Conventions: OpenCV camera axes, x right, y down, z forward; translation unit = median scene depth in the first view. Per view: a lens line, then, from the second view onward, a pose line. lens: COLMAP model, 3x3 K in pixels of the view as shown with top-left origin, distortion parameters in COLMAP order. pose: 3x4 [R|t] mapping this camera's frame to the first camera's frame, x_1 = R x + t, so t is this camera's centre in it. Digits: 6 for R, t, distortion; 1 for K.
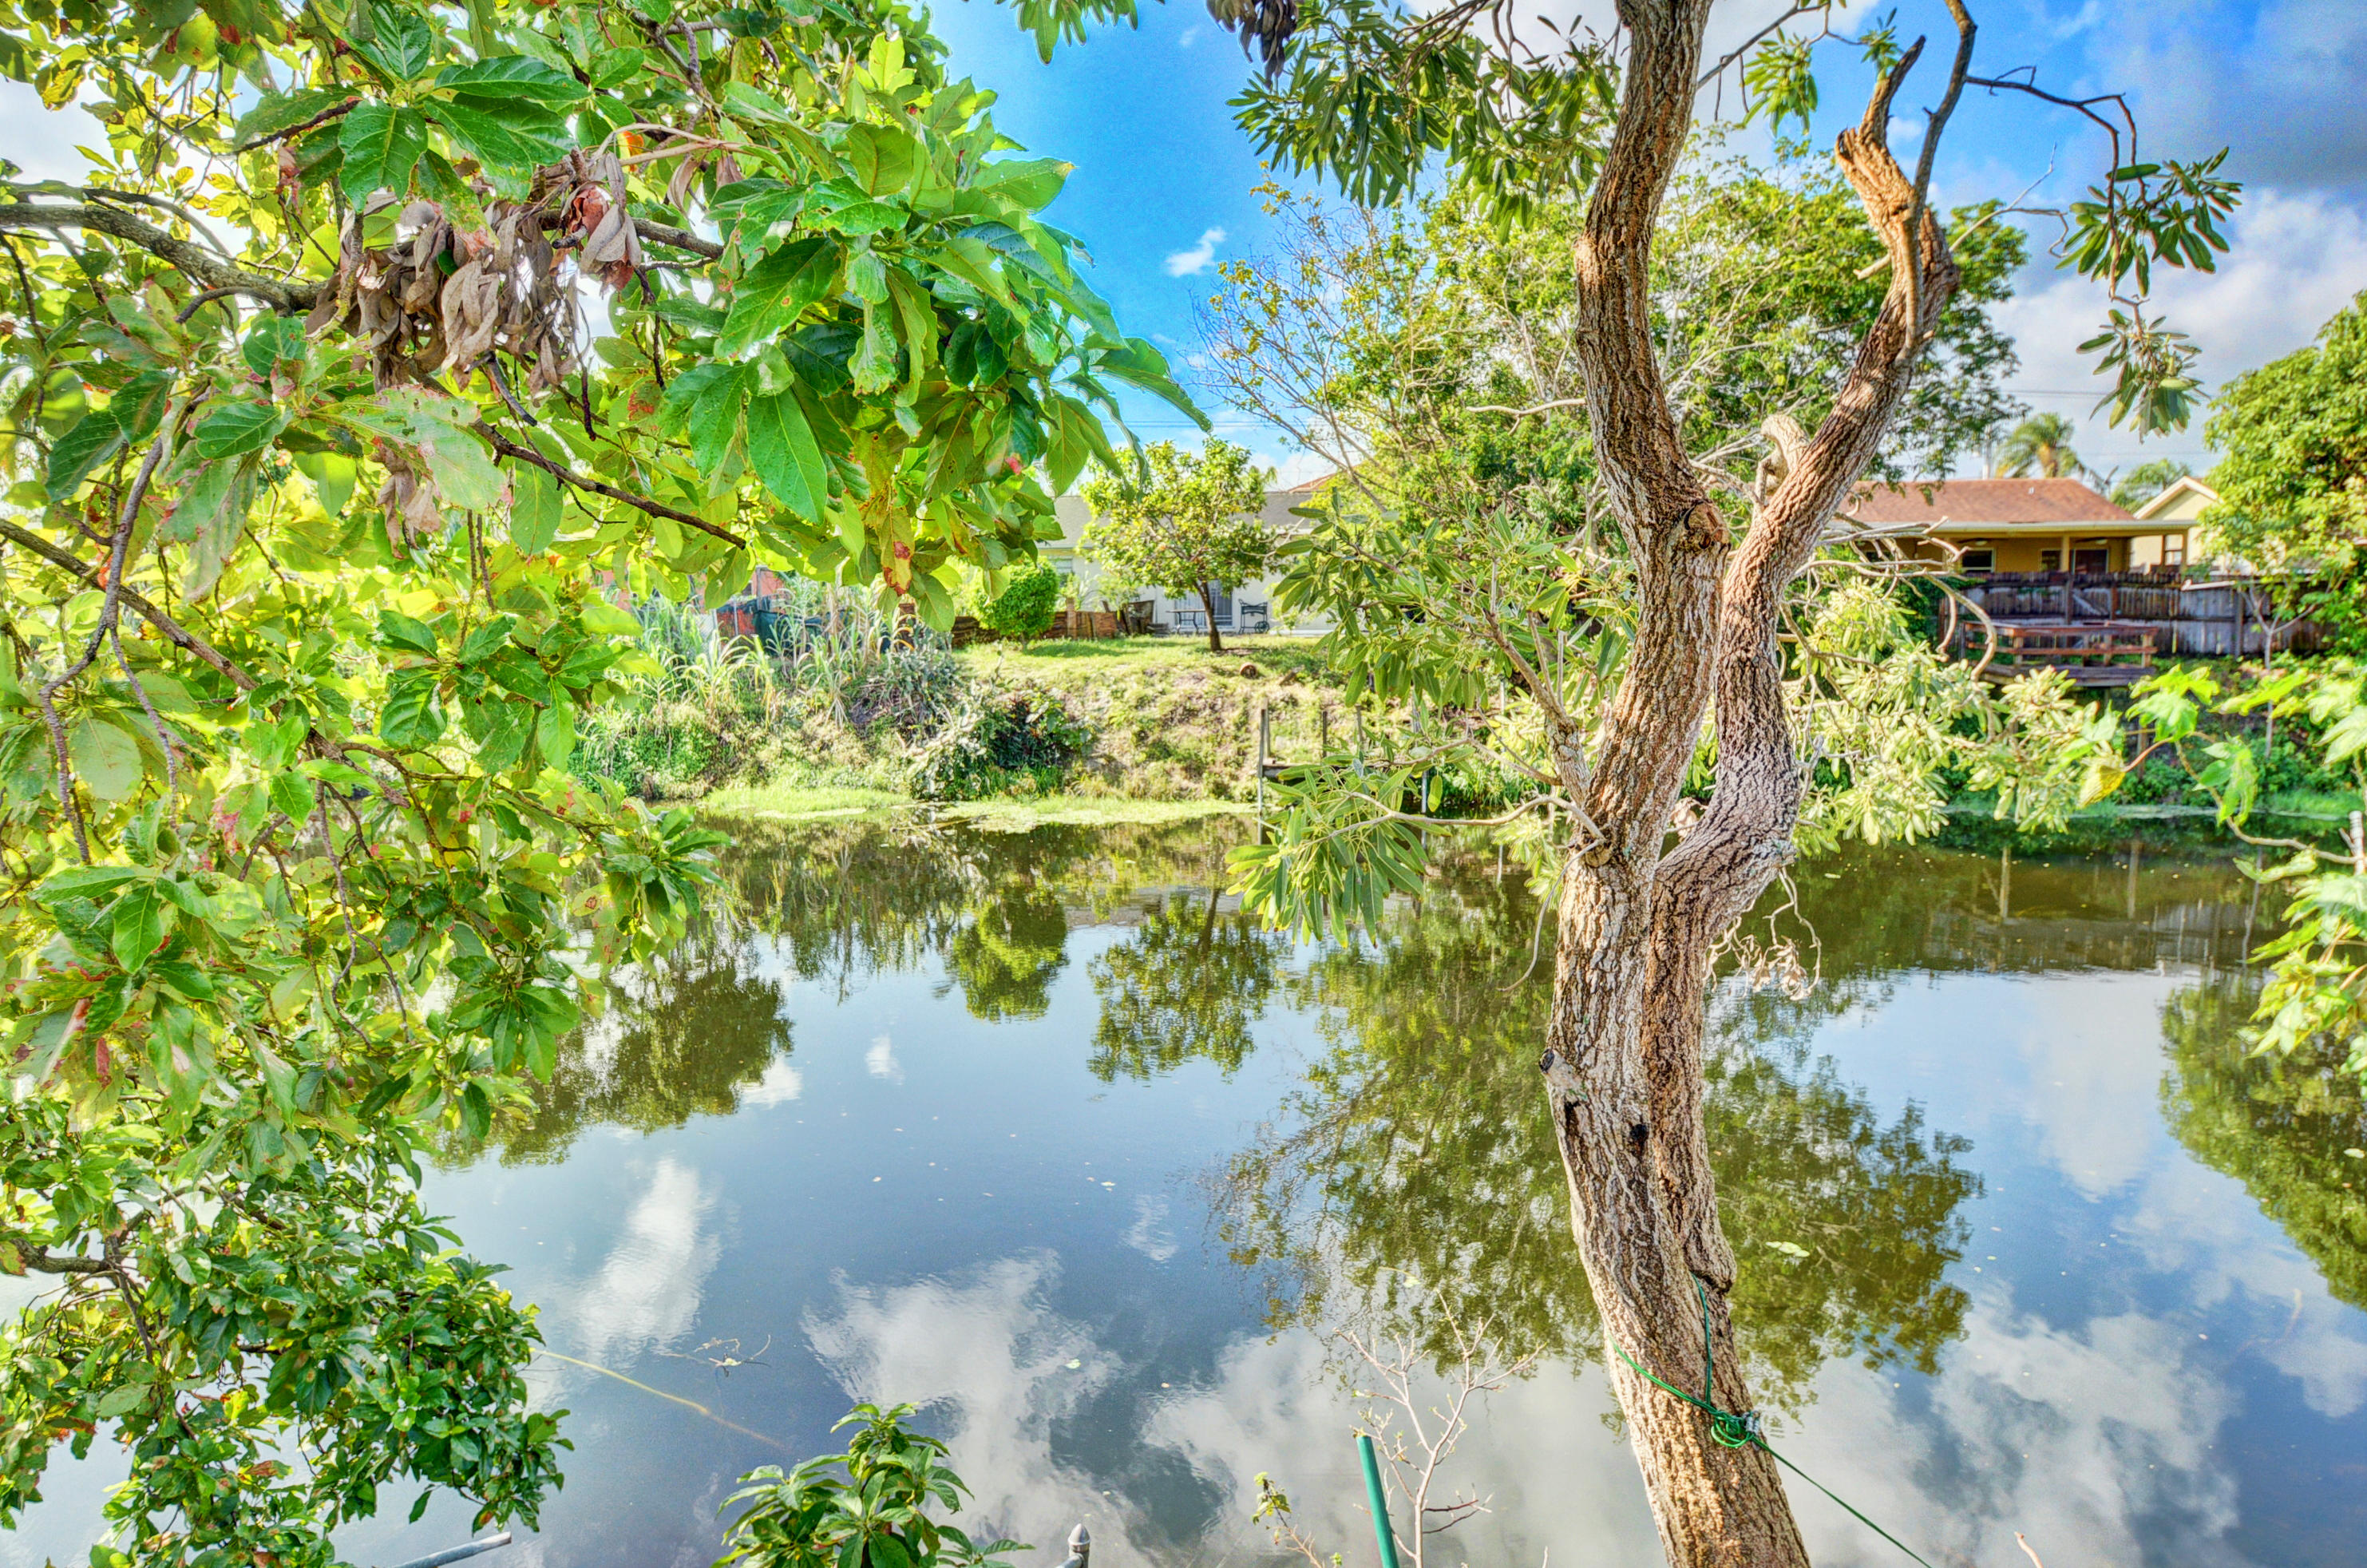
lens RADIAL K [[1487.7, 0, 1263.2], [0, 1487.7, 776.0], [0, 0, 1]] dist [-0.001802, -0.048128]
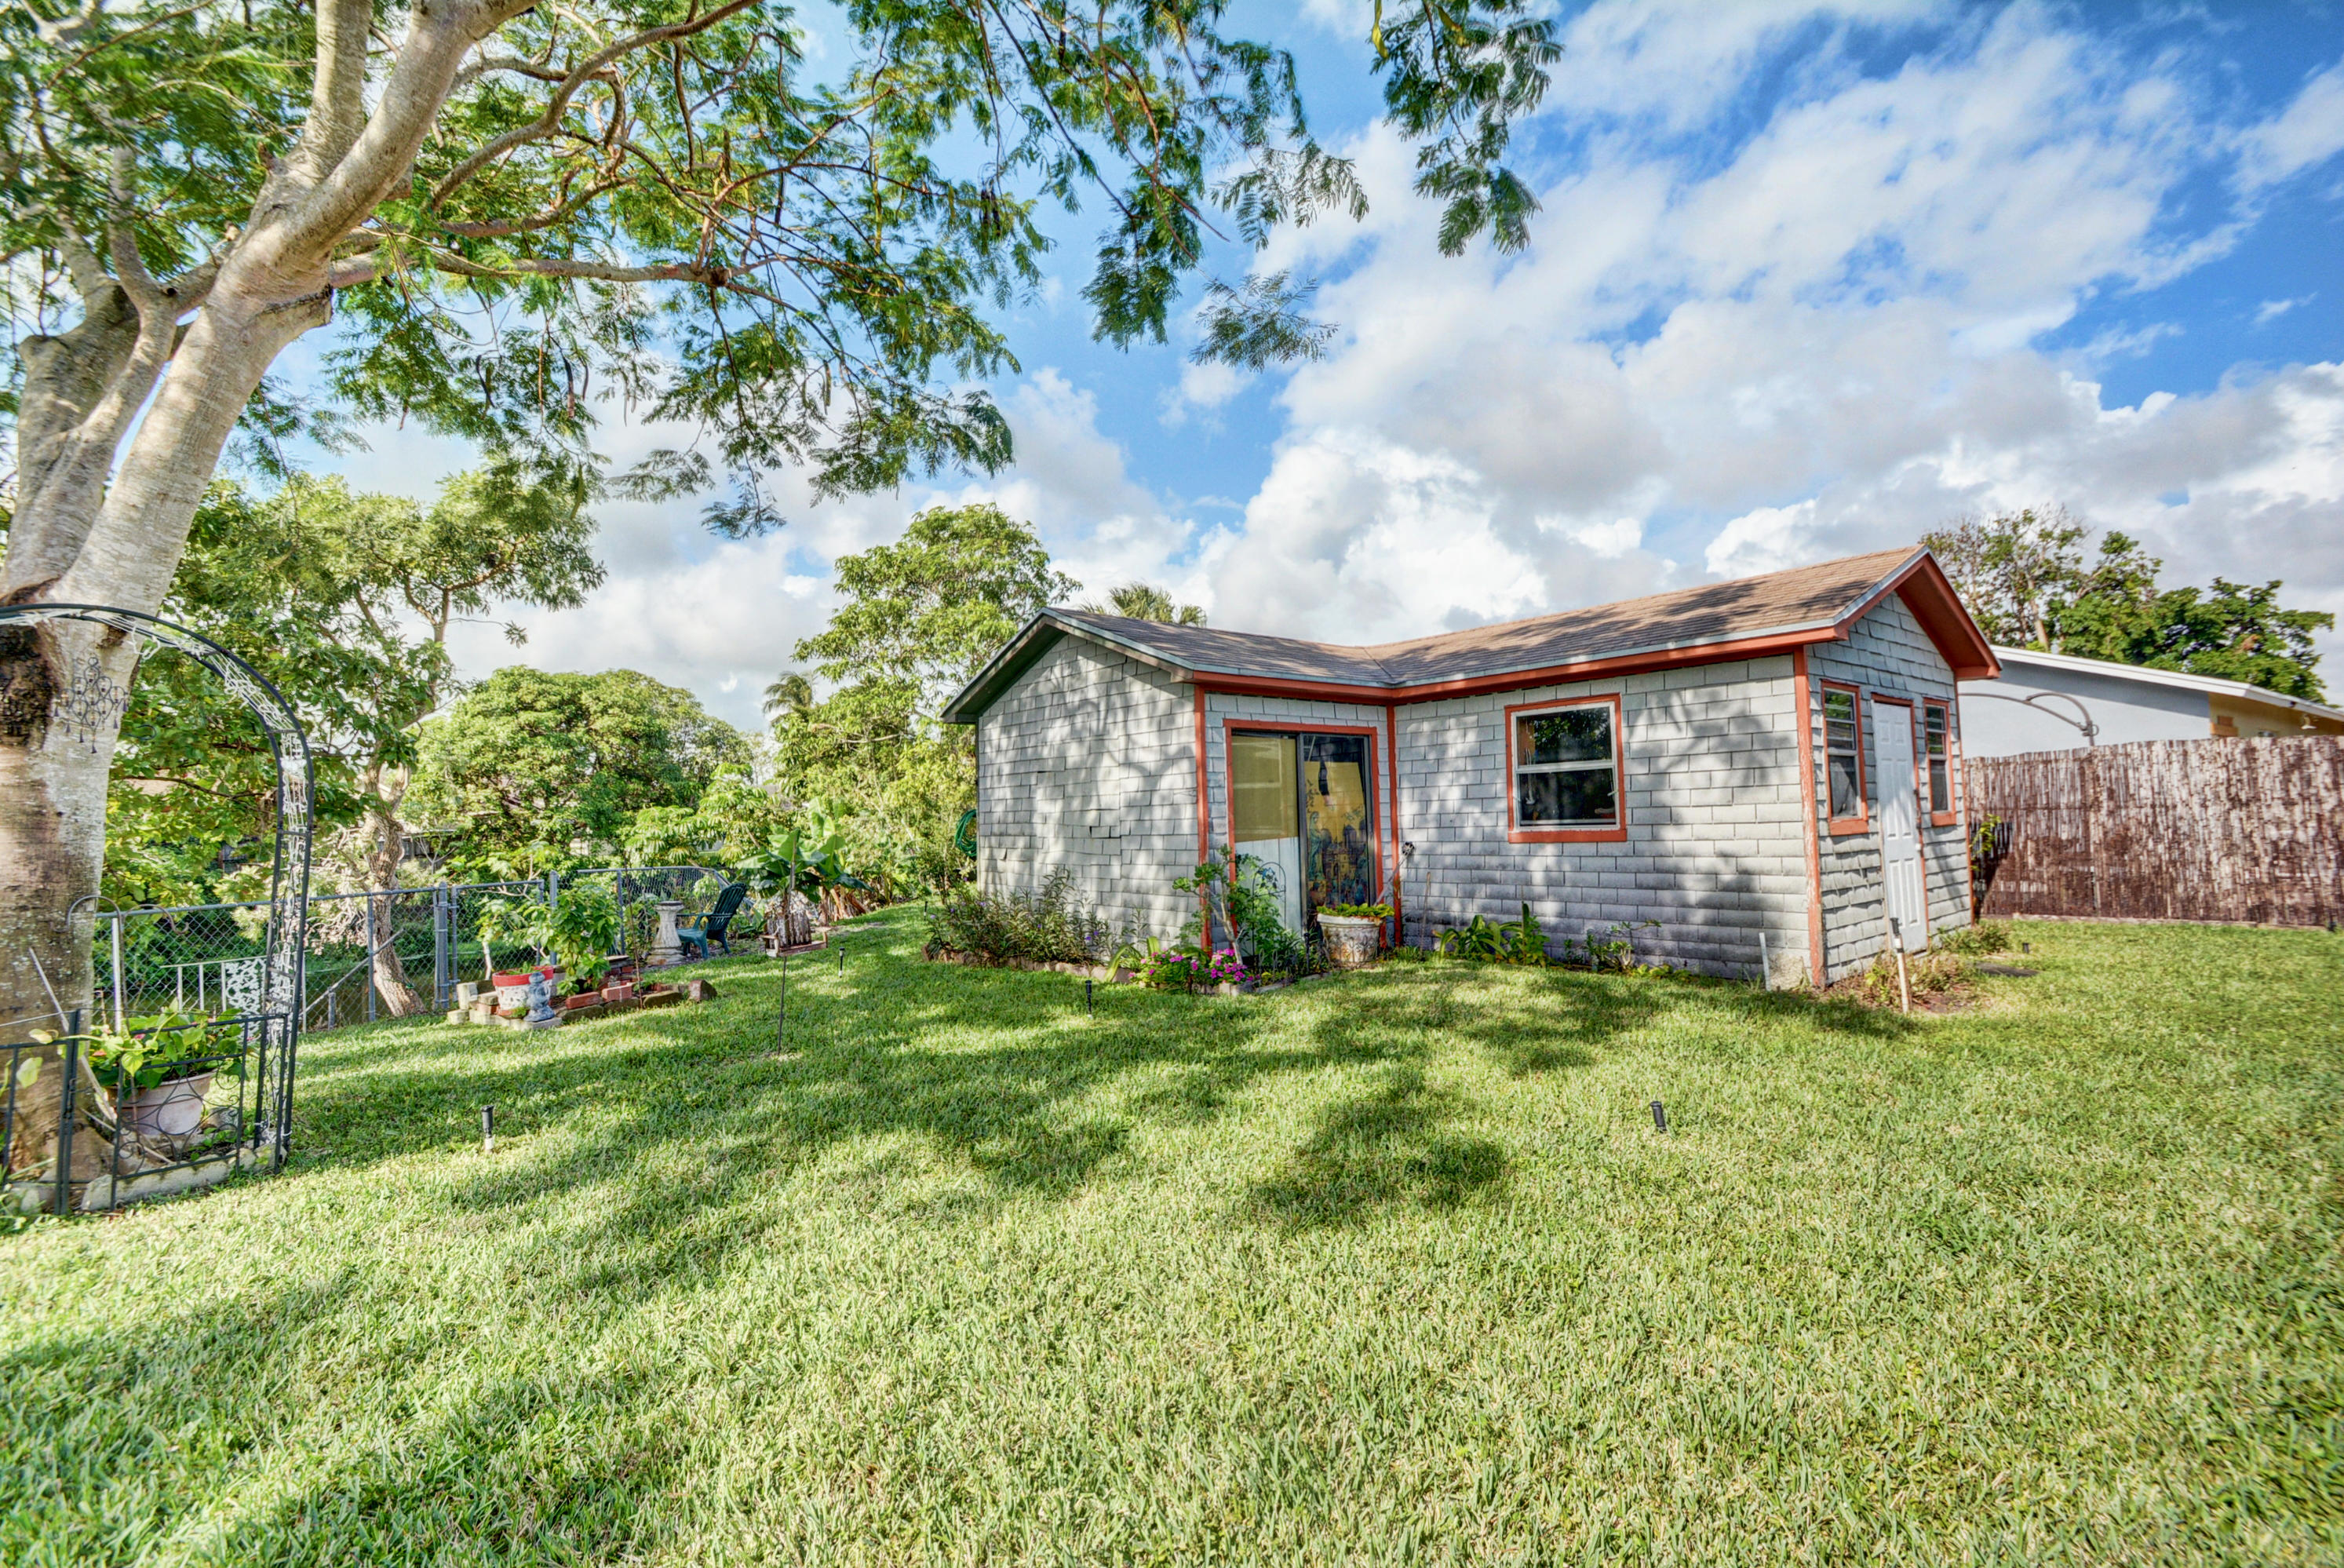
lens RADIAL K [[1036.6, 0, 1191.5], [0, 1036.6, 768.1], [0, 0, 1]] dist [0.006742, -0.012345]
pose [[0.318369, 0.049022, 0.946699, -0.294082], [0.138218, 0.985589, -0.097517, 0.050905], [-0.937836, 0.161898, 0.307005, -0.371611]]
